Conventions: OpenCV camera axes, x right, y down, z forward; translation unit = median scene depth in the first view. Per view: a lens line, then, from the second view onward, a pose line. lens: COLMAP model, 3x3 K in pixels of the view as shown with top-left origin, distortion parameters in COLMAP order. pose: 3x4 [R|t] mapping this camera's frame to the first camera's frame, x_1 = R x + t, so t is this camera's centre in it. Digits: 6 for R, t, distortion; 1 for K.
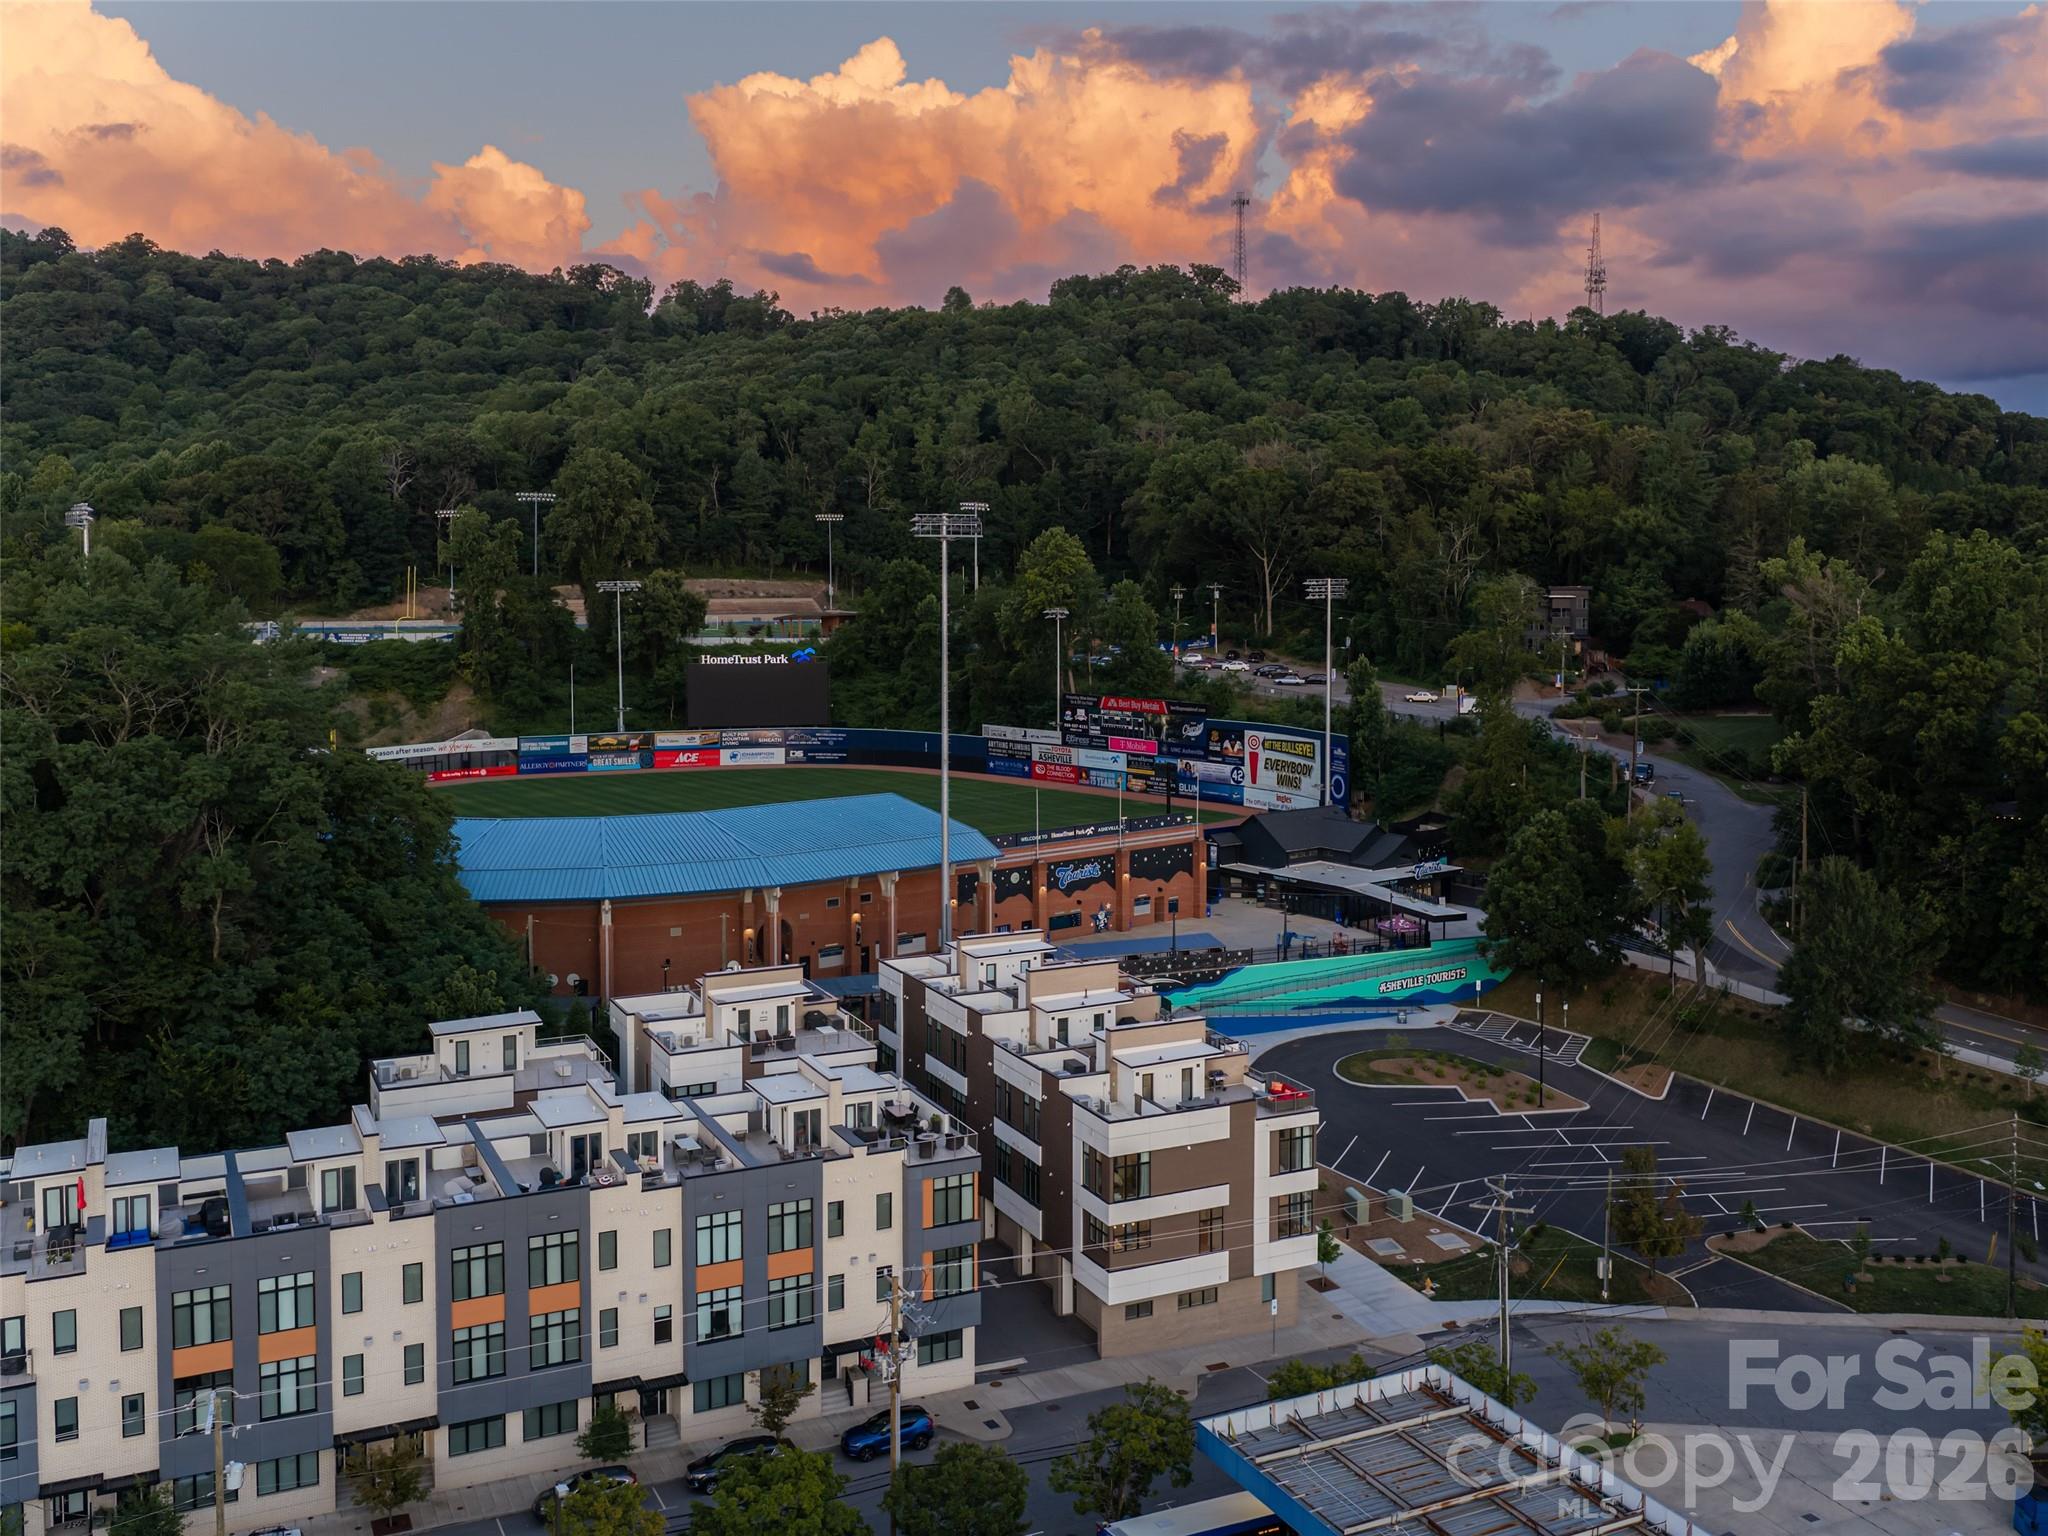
lens RADIAL K [[2154.5, 0, 1024.0], [0, 2154.5, 768.0], [0, 0, 1]] dist [0.027041, -0.032459]
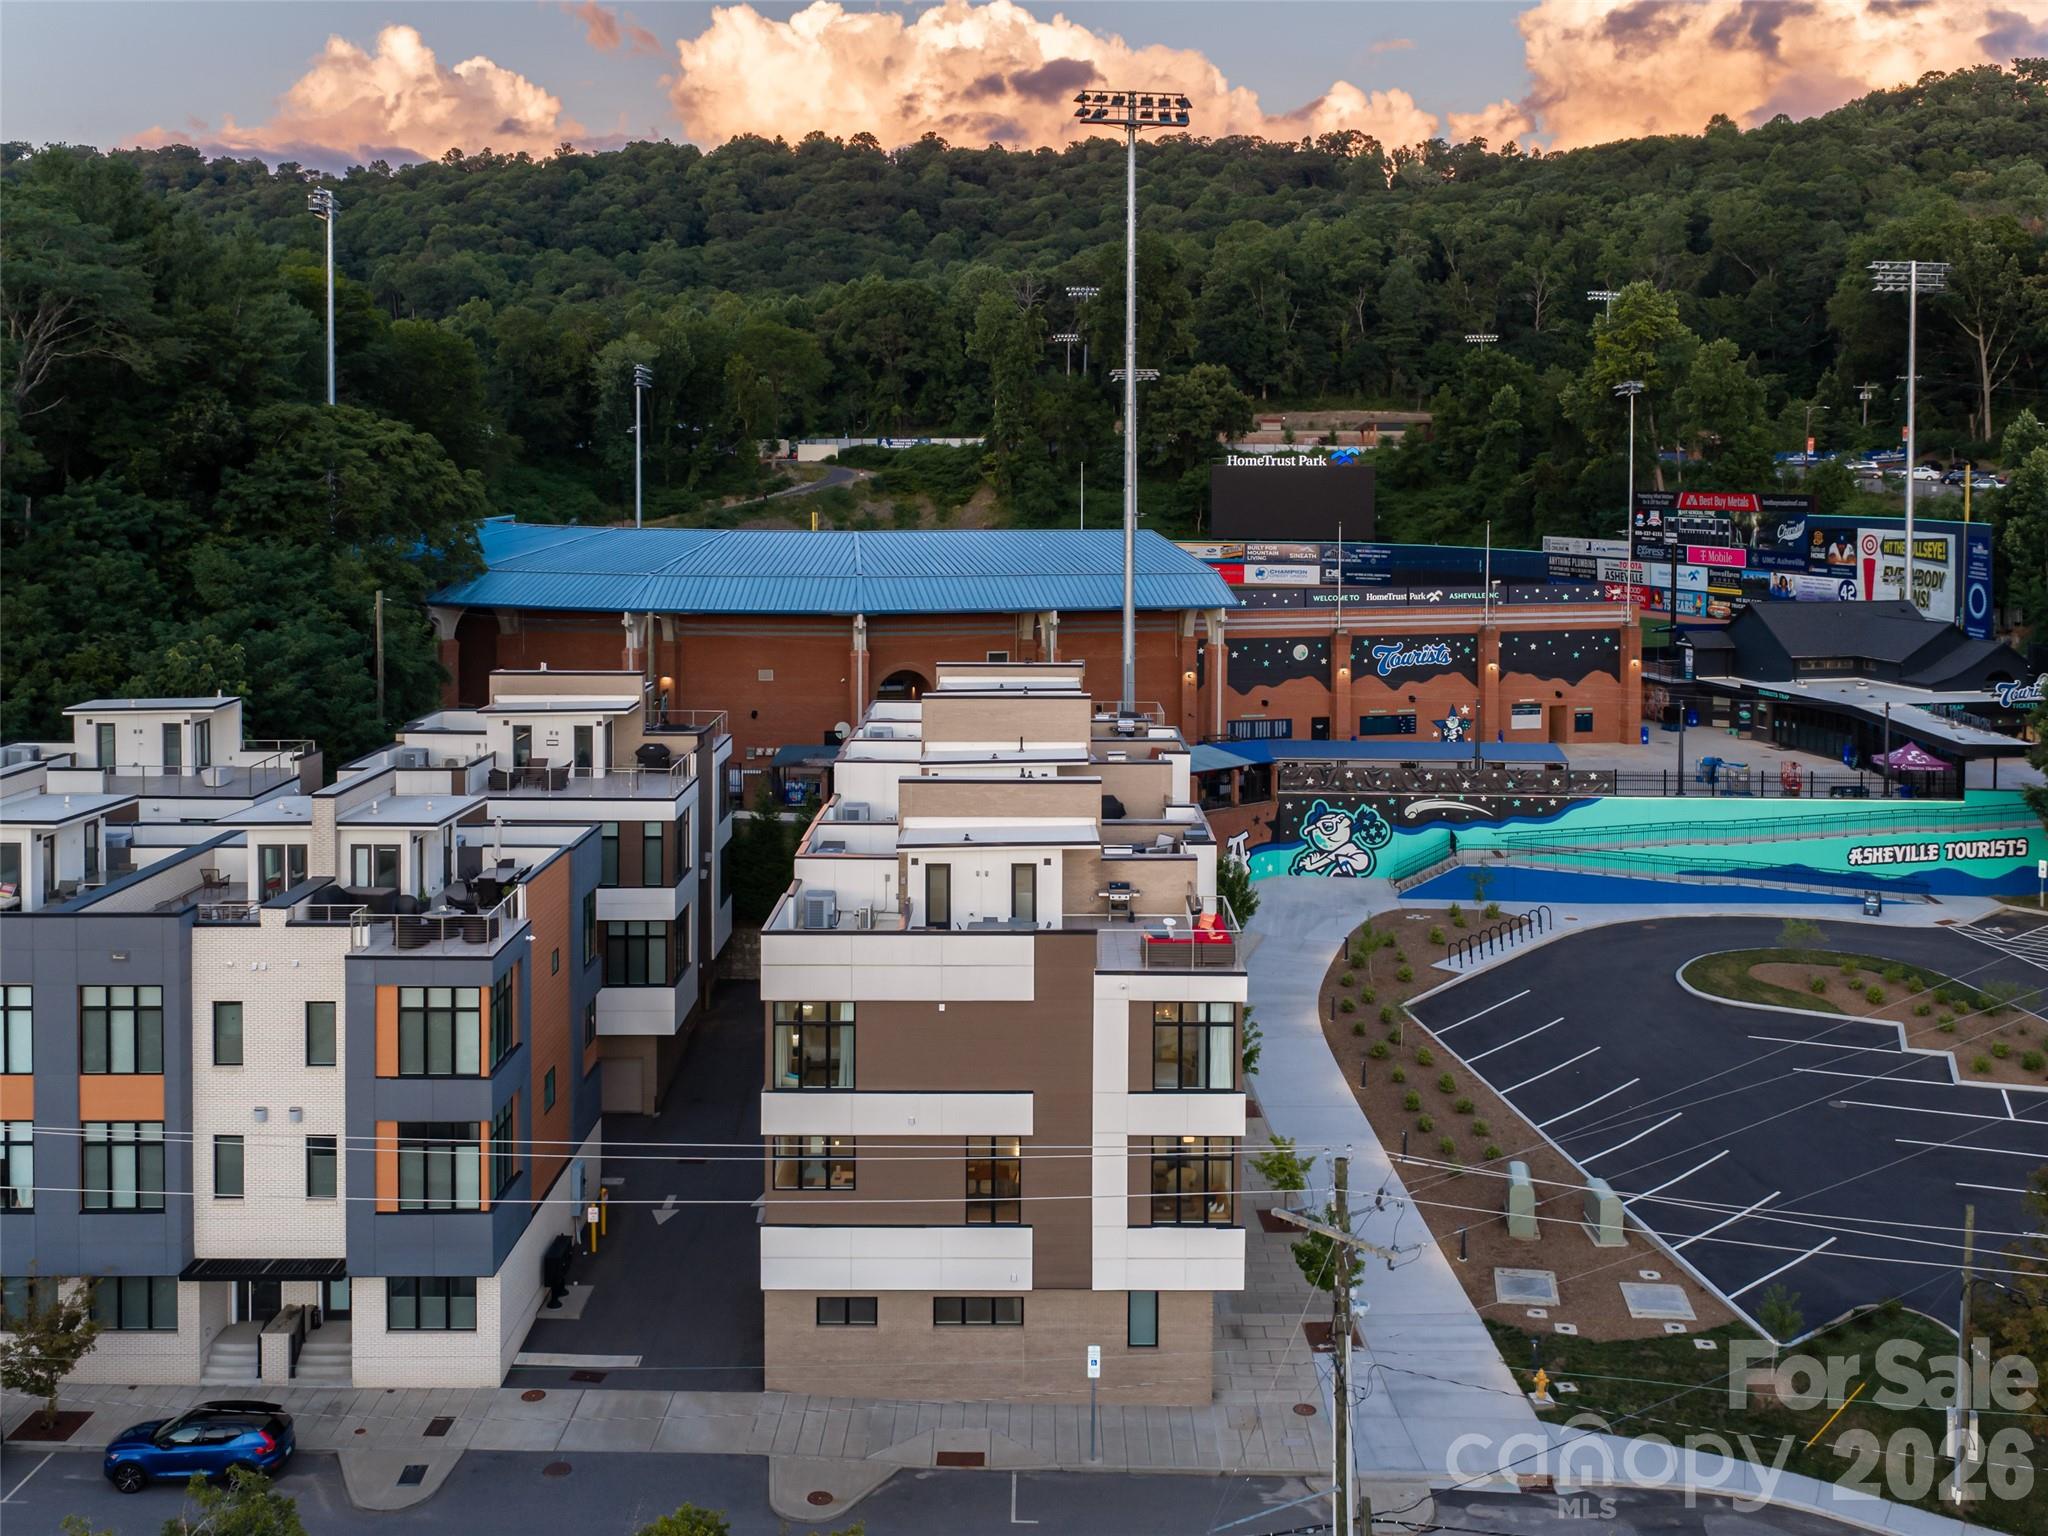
lens RADIAL K [[1954.8, 0, 967.1], [0, 1954.8, 590.4], [0, 0, 1]] dist [0.019560, -0.037802]
pose [[0.883119, 0.032423, -0.468027, 0.151947], [-0.059777, 0.997254, -0.043709, 0.050708], [0.465325, 0.066578, 0.882633, 0.304856]]
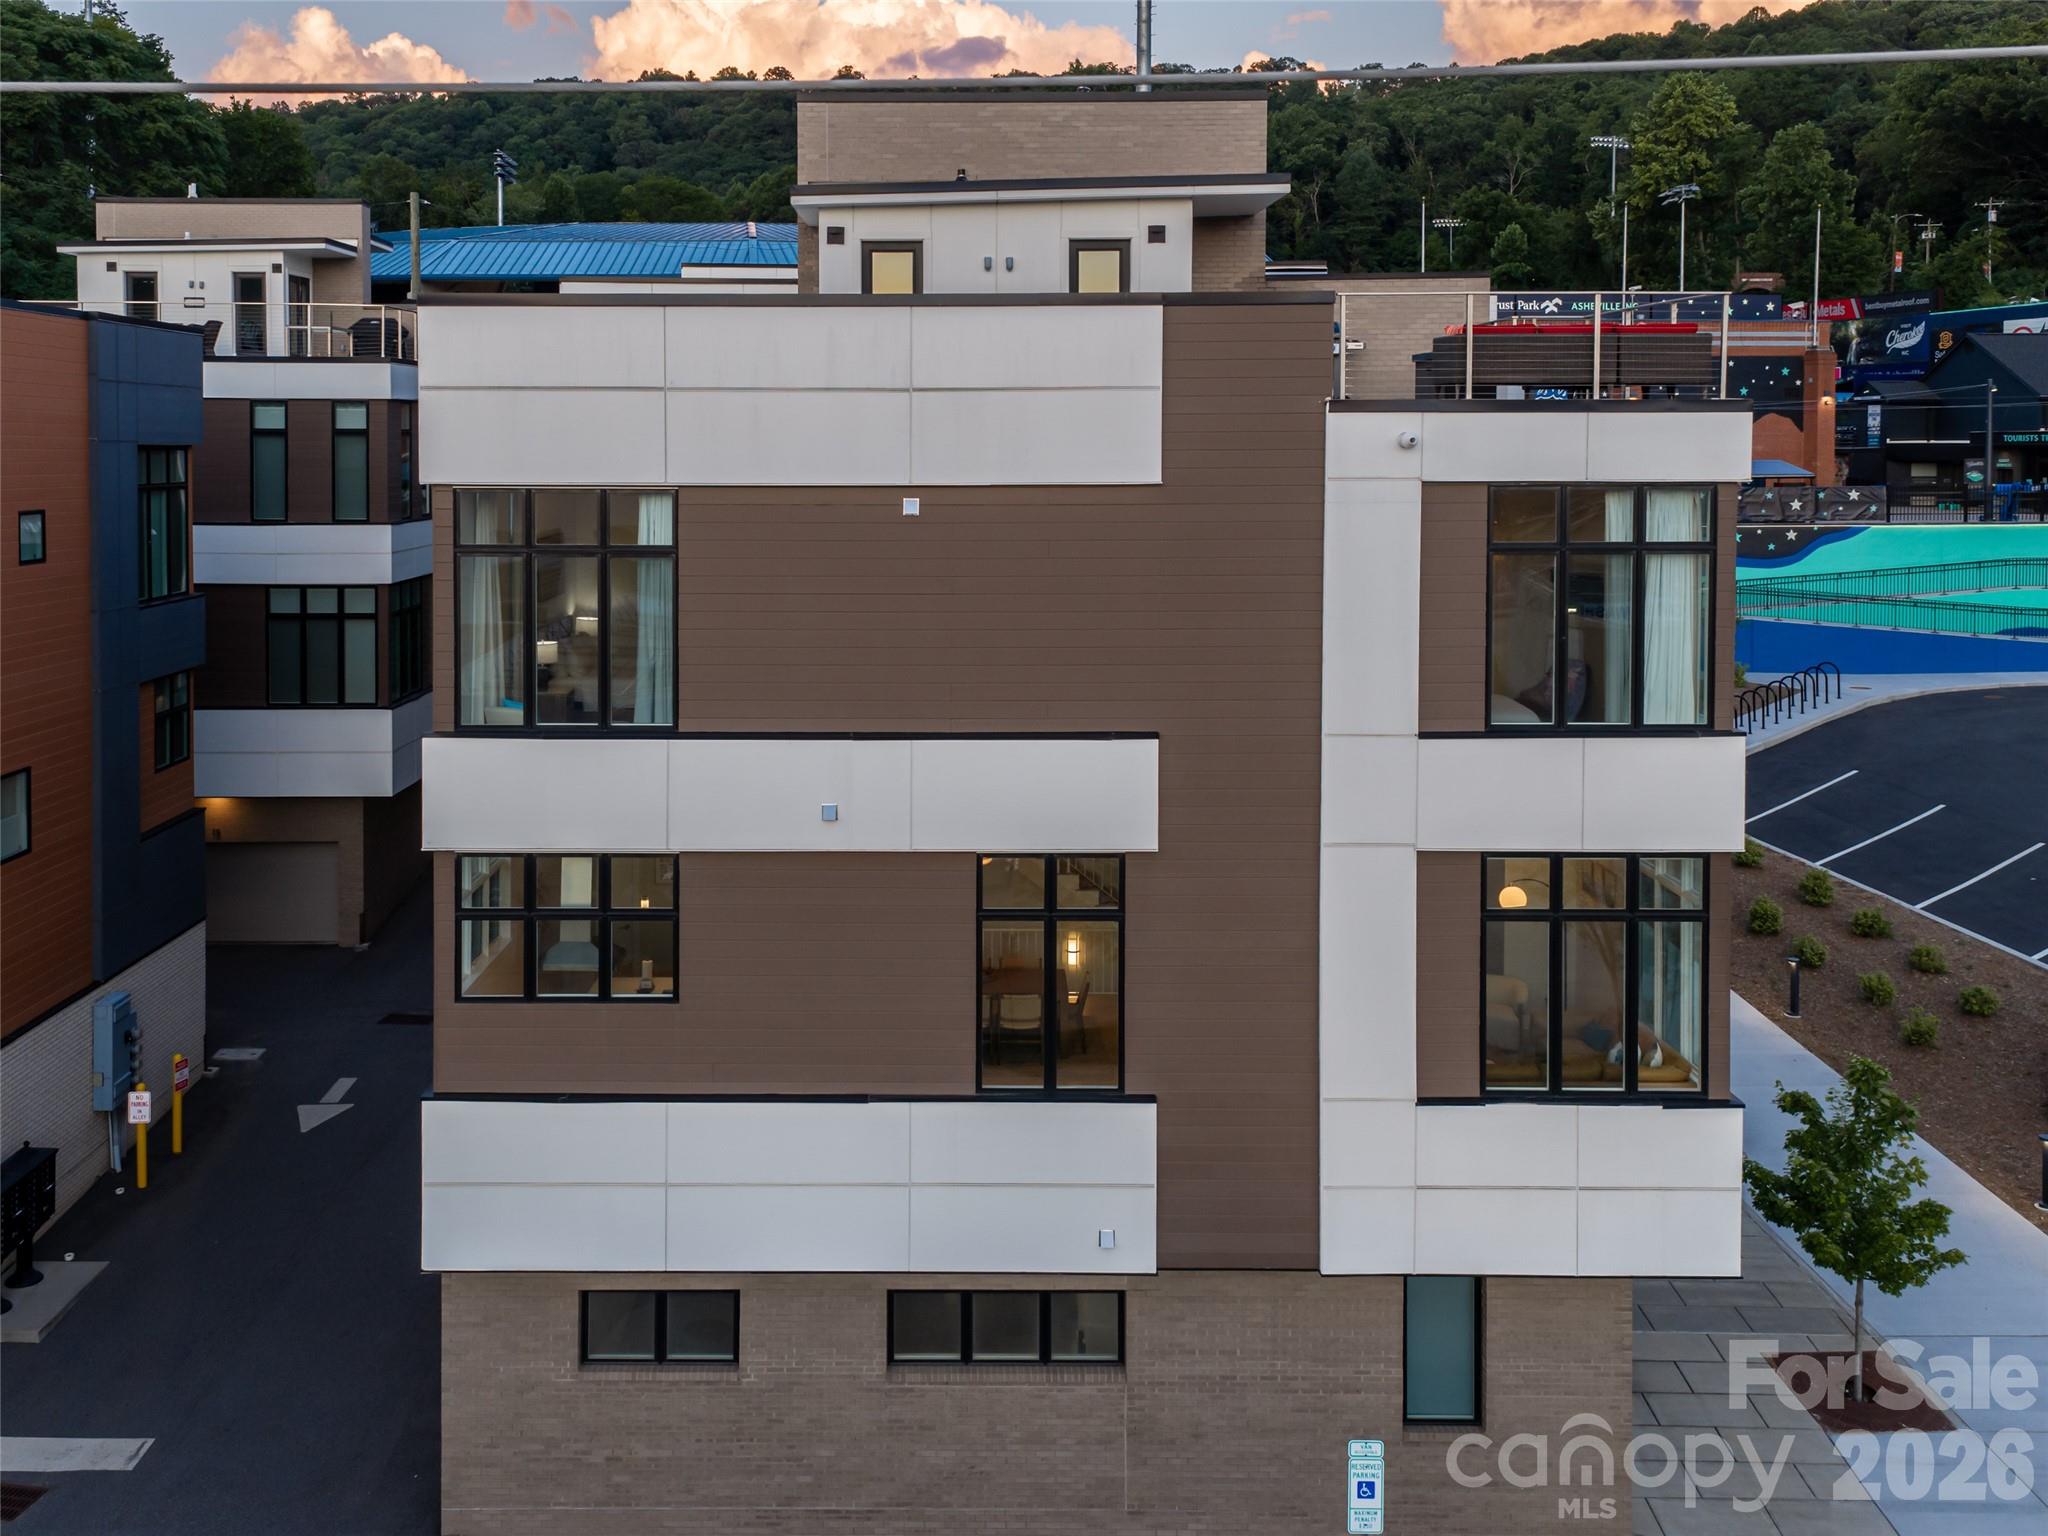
lens RADIAL K [[1862.7, 0, 874.3], [0, 1862.7, 576.2], [0, 0, 1]] dist [0.014160, 0.015903]
pose [[0.881629, 0.027191, -0.471158, 0.077542], [-0.059898, 0.996712, -0.054559, 0.098948], [0.468126, 0.076322, 0.880360, 0.442648]]
